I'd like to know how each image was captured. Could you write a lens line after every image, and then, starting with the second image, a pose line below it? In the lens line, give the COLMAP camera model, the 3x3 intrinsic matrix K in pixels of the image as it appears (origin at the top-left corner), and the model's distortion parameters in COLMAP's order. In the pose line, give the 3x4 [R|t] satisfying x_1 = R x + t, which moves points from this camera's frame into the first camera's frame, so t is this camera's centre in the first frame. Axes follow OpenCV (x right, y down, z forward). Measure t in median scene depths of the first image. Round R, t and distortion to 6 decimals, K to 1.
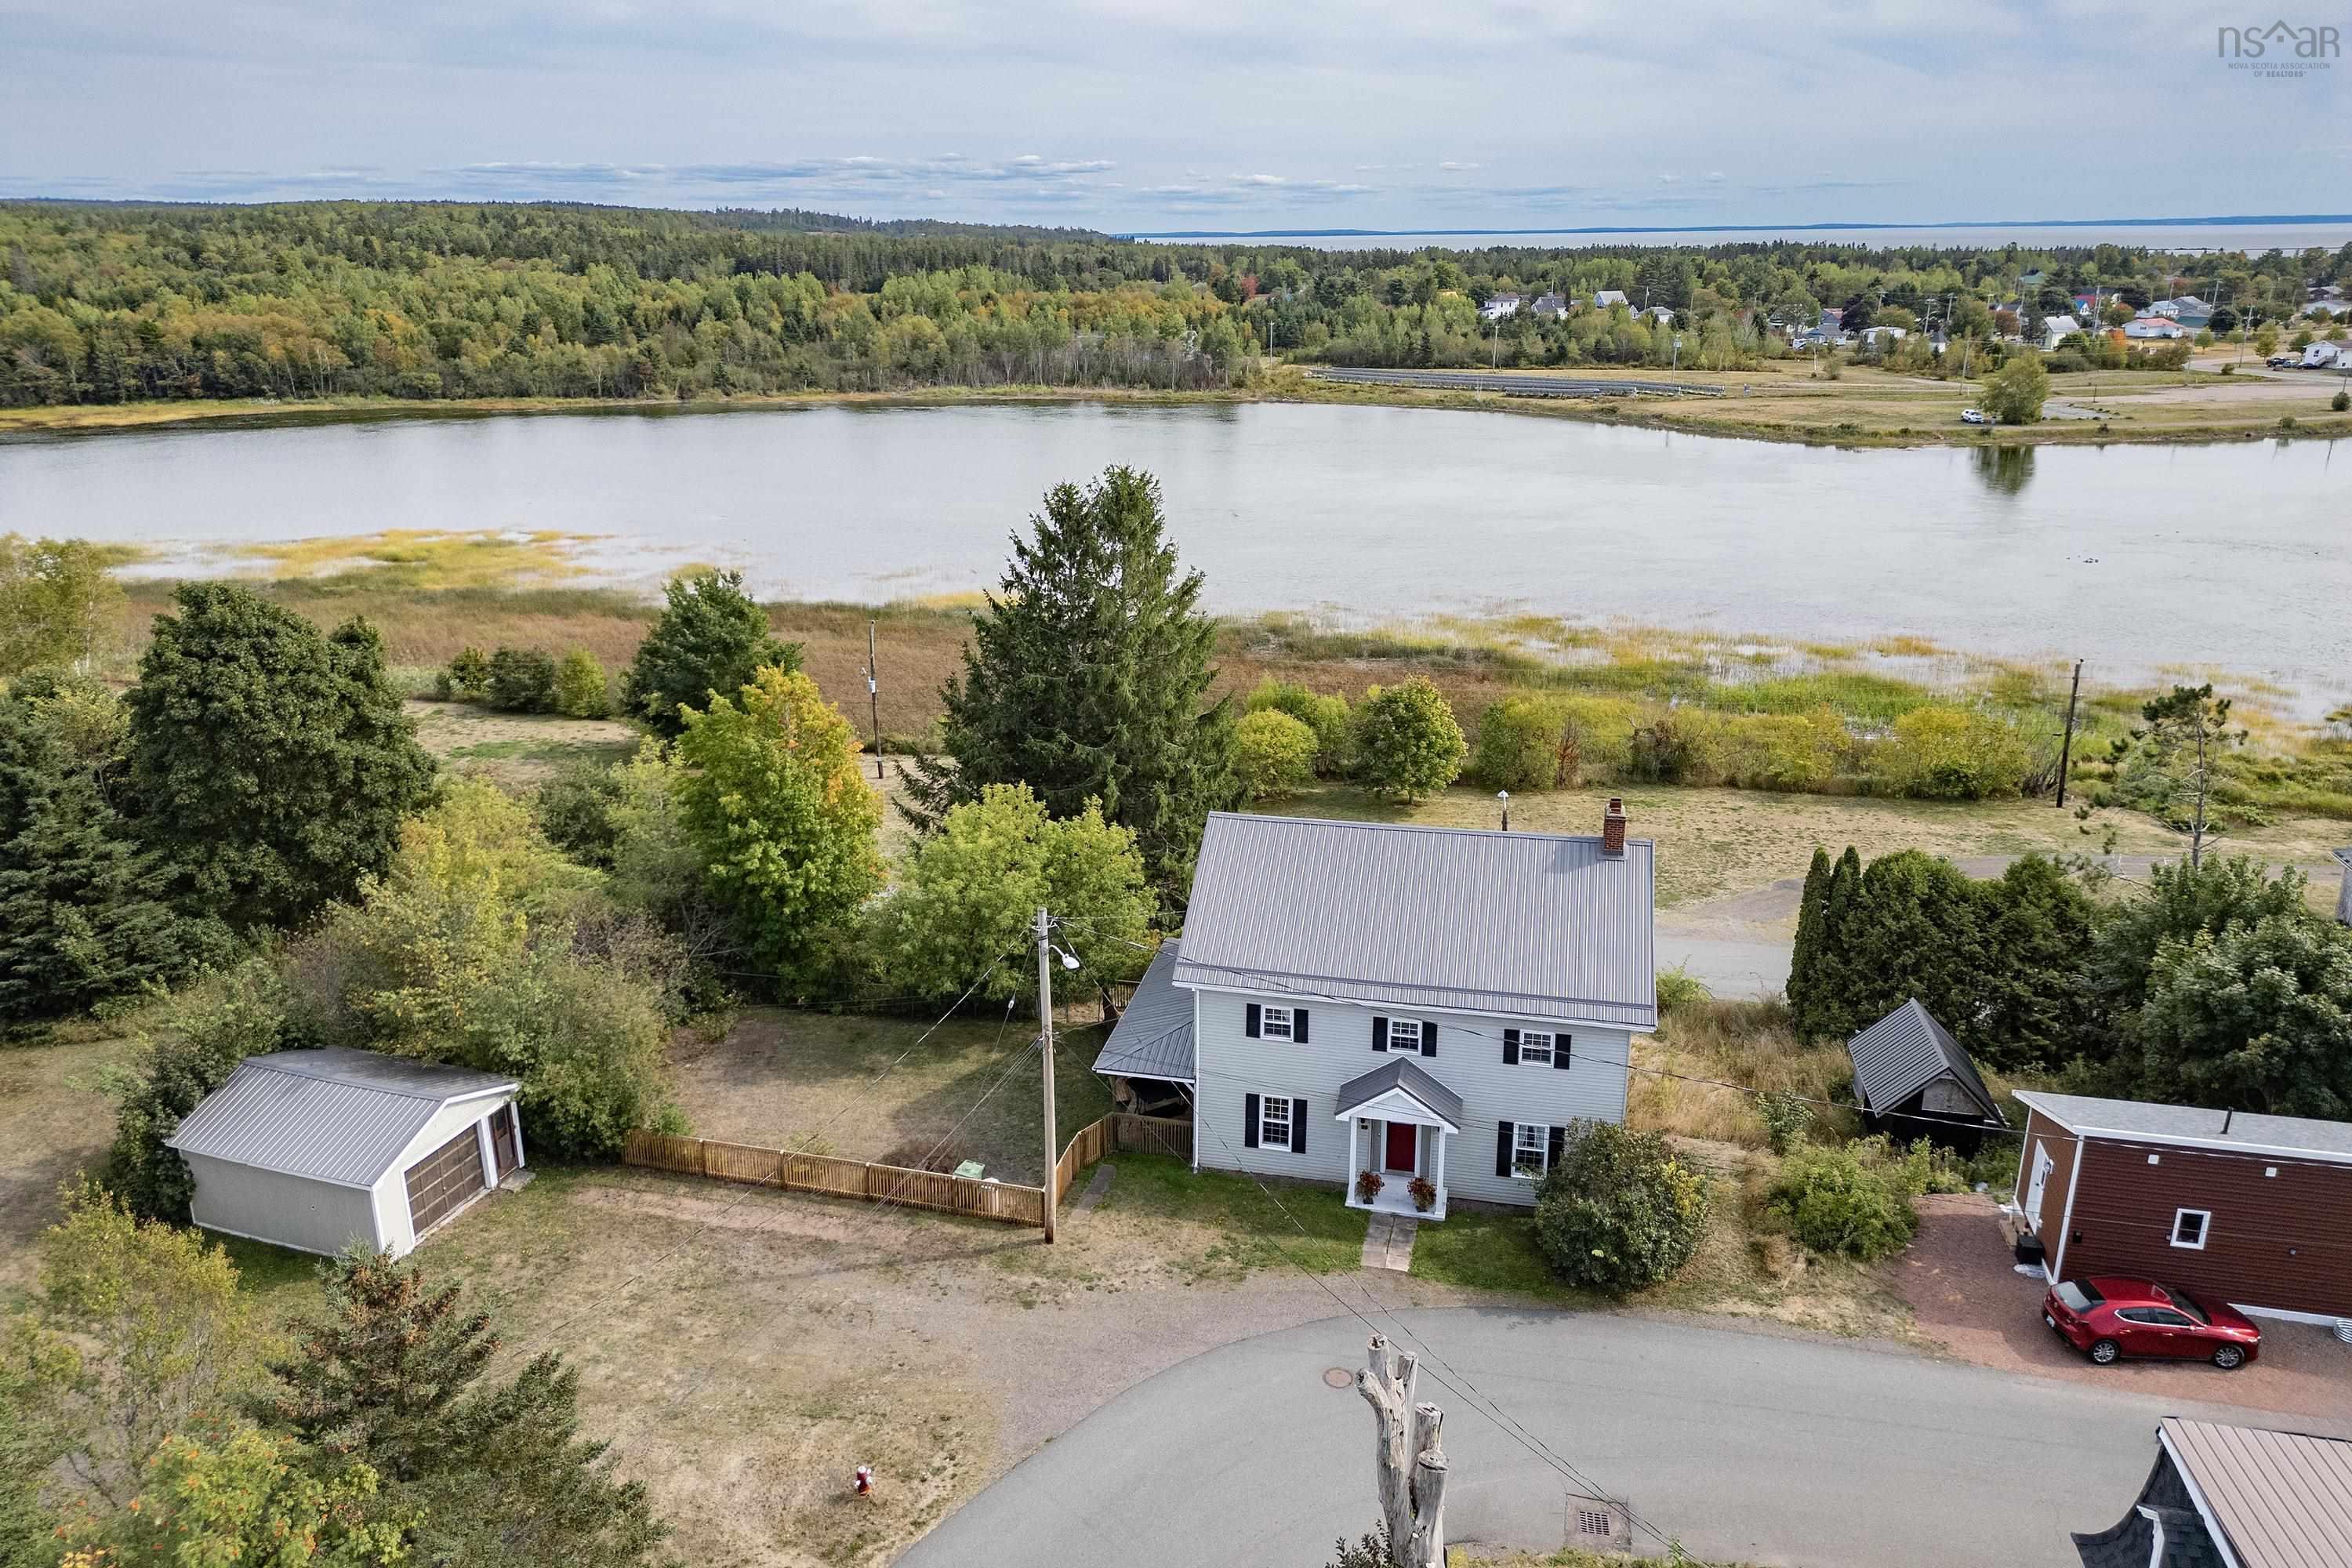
lens RADIAL K [[1648.1, 0, 1171.0], [0, 1648.1, 752.6], [0, 0, 1]] dist [0.075456, -0.077320]
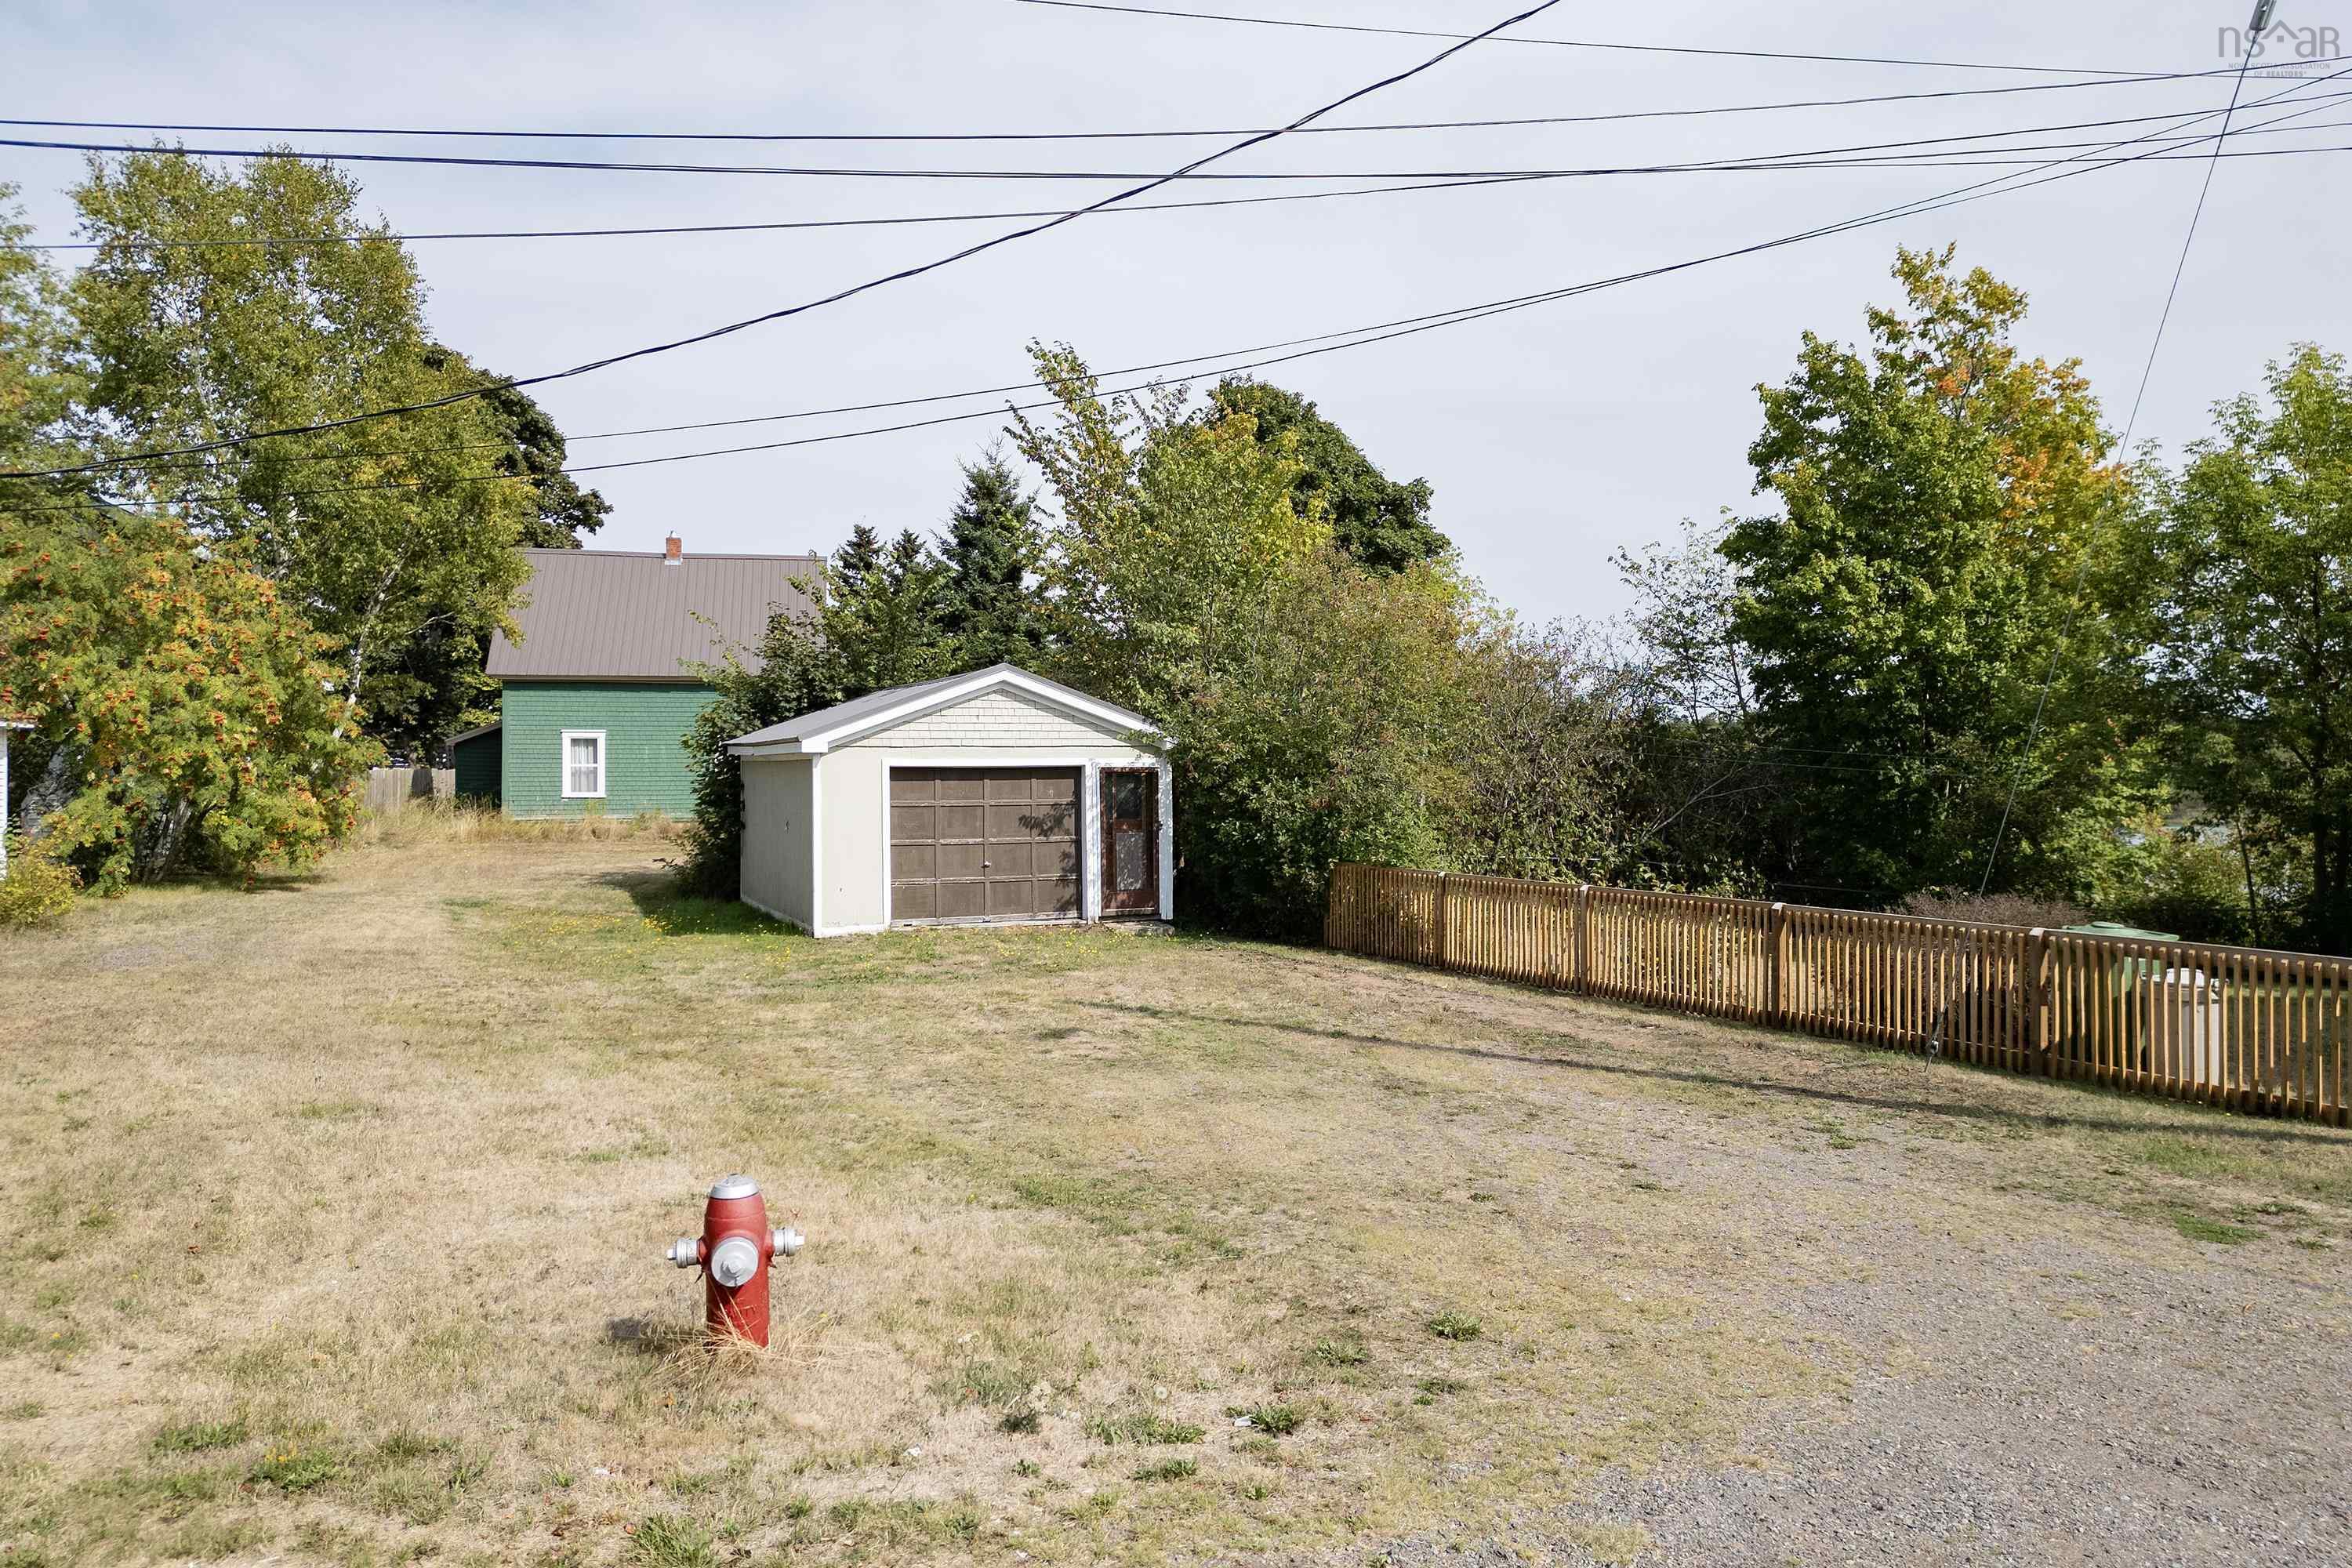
lens RADIAL K [[1648.1, 0, 1171.0], [0, 1648.1, 752.6], [0, 0, 1]] dist [0.075456, -0.077320]
pose [[0.673795, -0.001856, -0.738916, -0.013274], [-0.219169, 0.954494, -0.202251, 0.226093], [0.705666, 0.298223, 0.642727, 0.498365]]
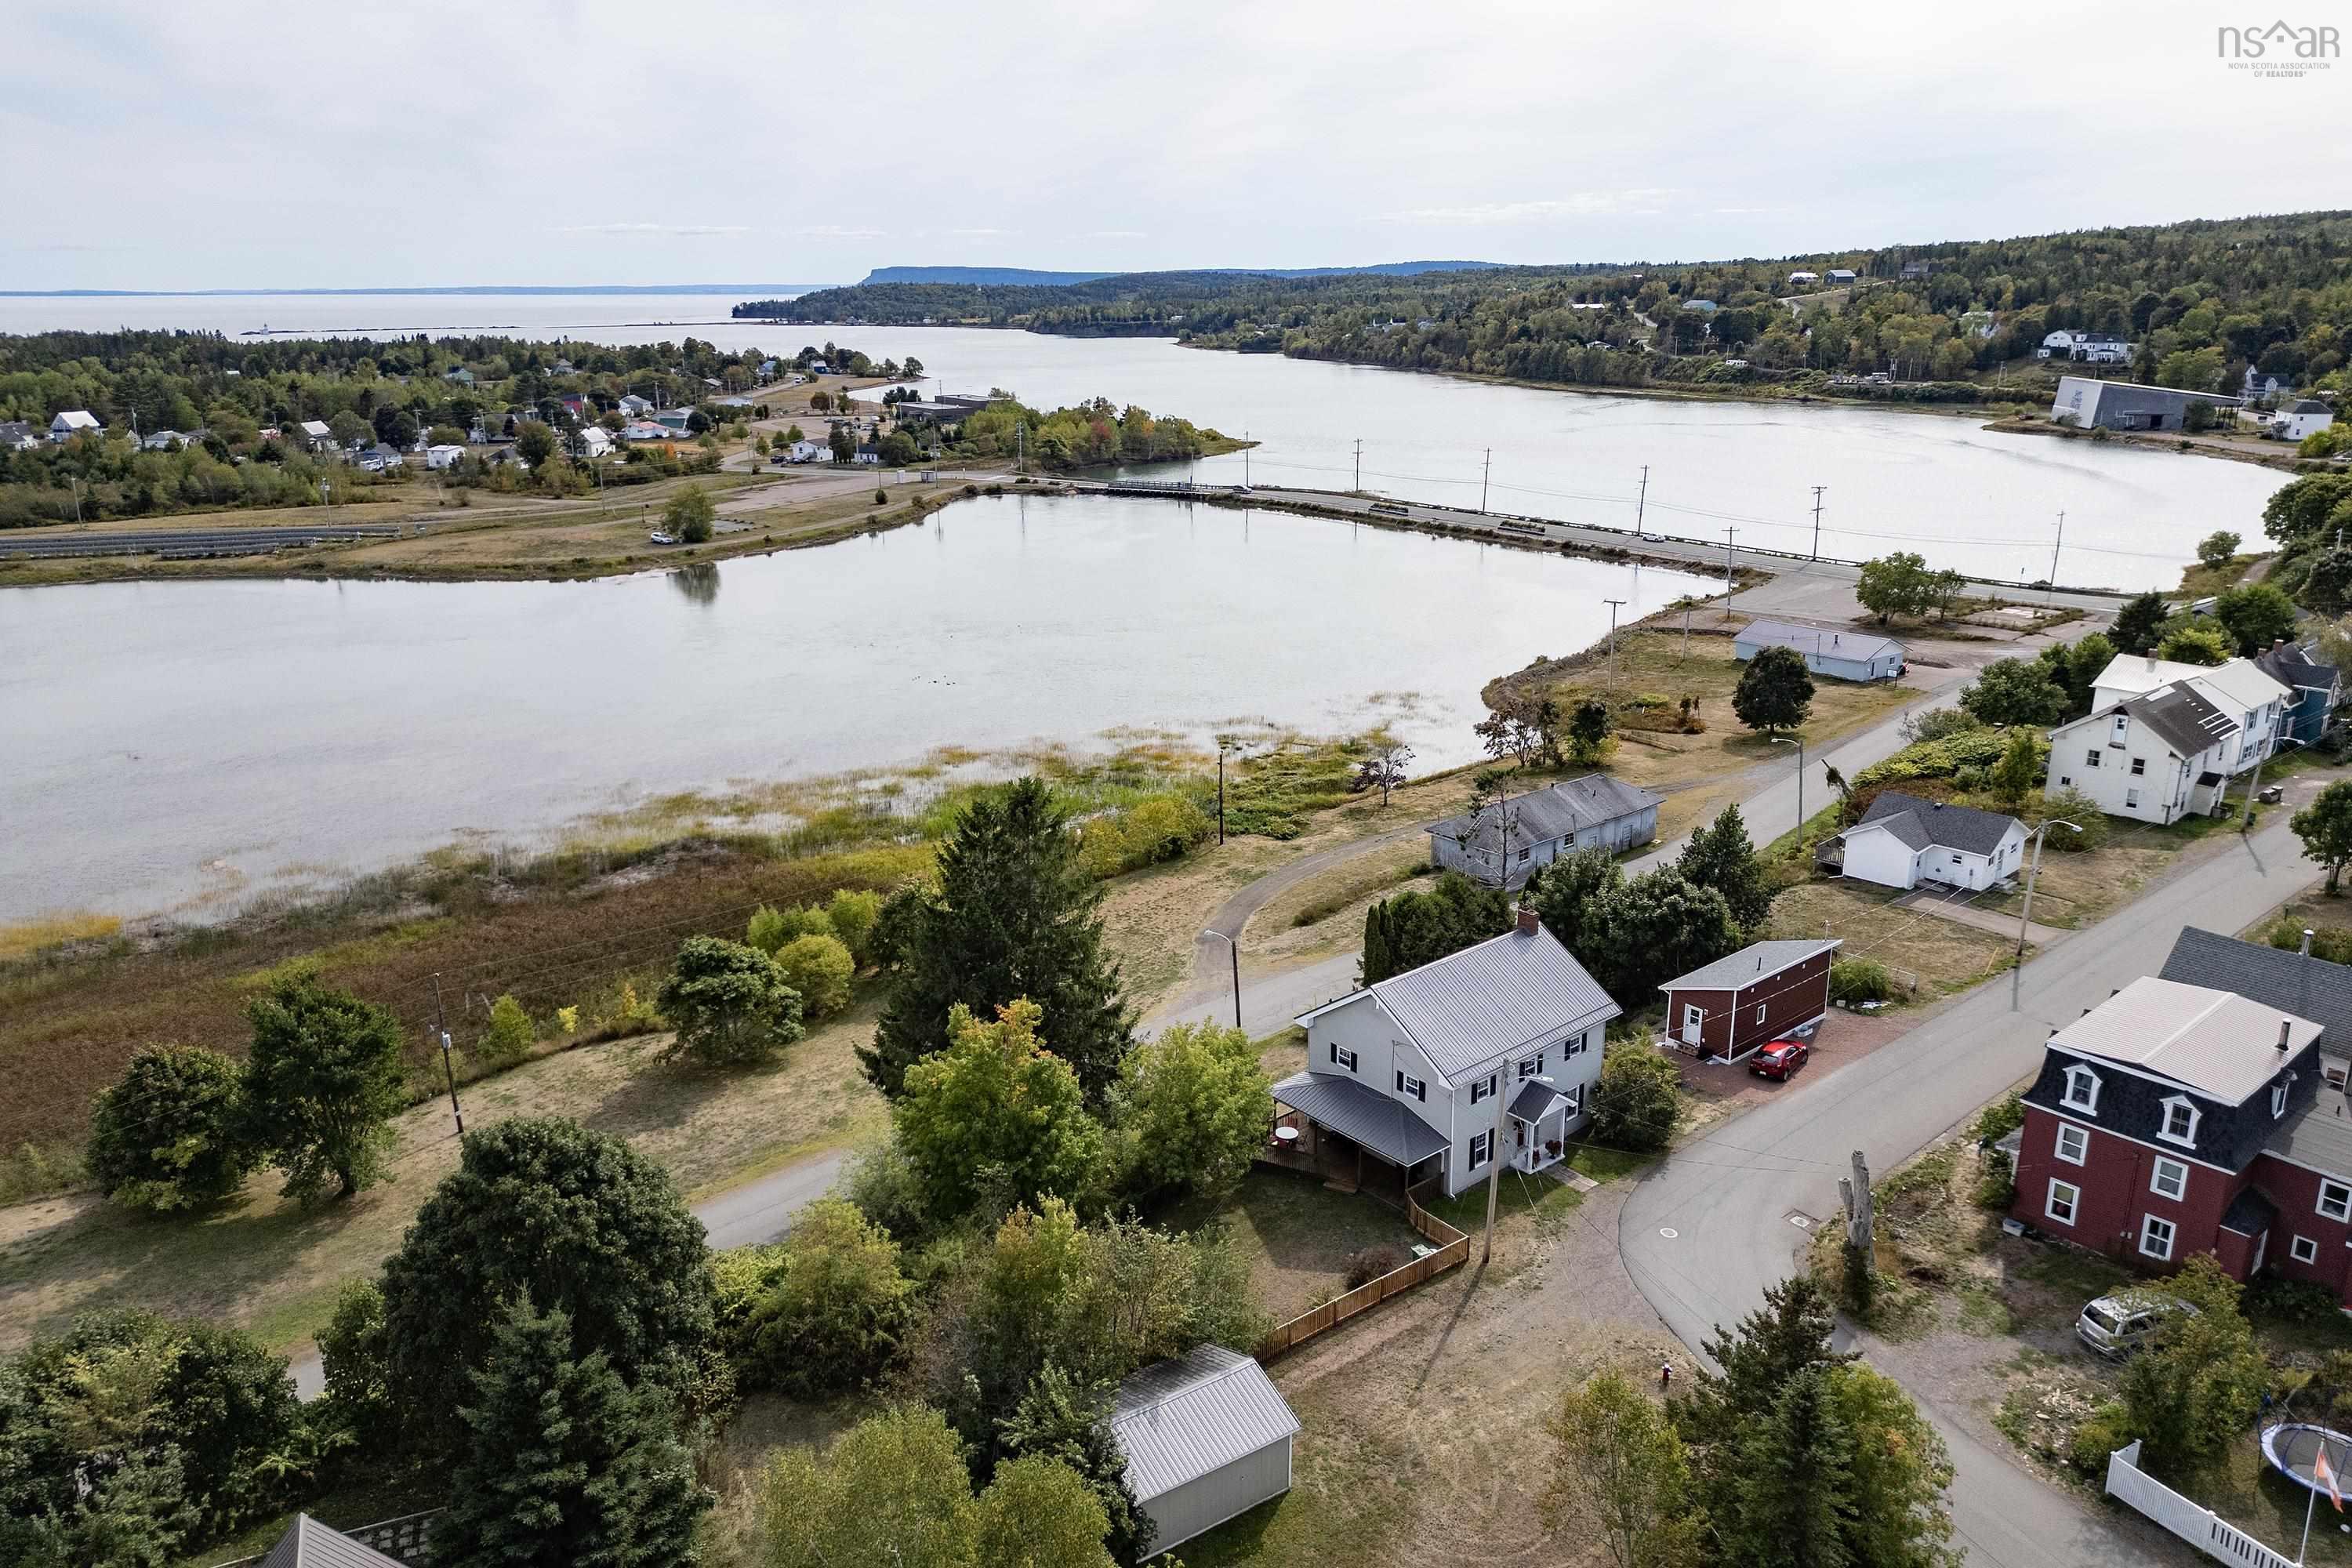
lens RADIAL K [[1639.0, 0, 1164.2], [0, 1639.0, 689.7], [0, 0, 1]] dist [0.078584, -0.079369]
pose [[0.610785, -0.183760, 0.770178, -0.992487], [0.240513, 0.969794, 0.040650, -0.277606], [-0.754384, 0.160410, 0.636533, 0.070200]]
